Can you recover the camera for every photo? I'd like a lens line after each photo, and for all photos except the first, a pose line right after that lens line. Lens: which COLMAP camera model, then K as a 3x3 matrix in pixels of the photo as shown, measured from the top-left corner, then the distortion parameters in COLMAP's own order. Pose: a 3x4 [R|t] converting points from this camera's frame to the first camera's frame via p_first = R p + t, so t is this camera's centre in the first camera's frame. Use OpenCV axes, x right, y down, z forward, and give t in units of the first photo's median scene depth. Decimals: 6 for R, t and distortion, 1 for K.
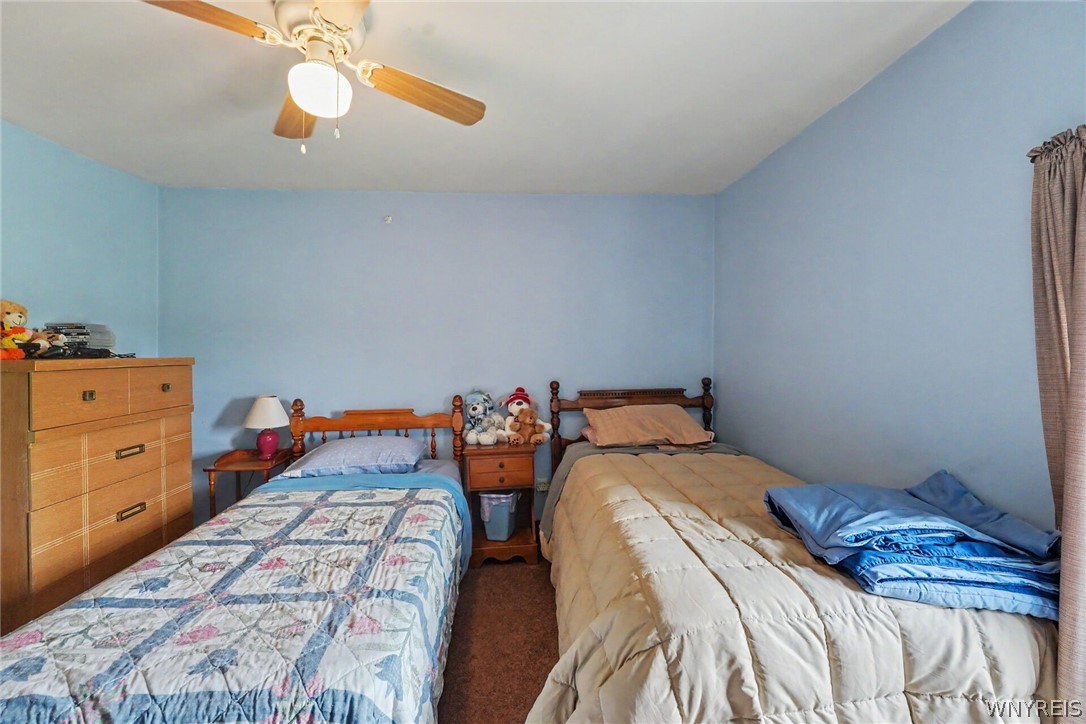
lens RADIAL K [[466.5, 0, 543.0], [0, 466.5, 362.0], [0, 0, 1]] dist [-0.000767, 0.000281]
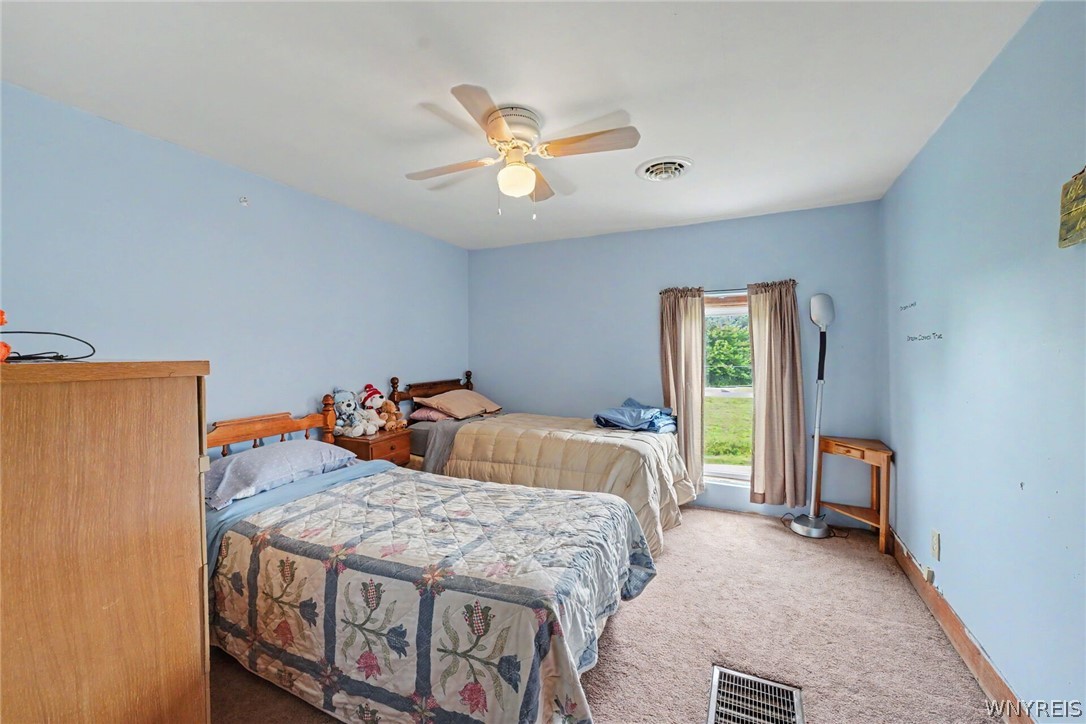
lens RADIAL K [[439.7, 0, 543.0], [0, 439.7, 362.0], [0, 0, 1]] dist [0.000670, 0.000020]
pose [[0.481124, -0.011655, 0.876575, -1.209200], [0.020436, 0.999789, 0.002077, 0.009613], [-0.876414, 0.016914, 0.481261, 0.157461]]
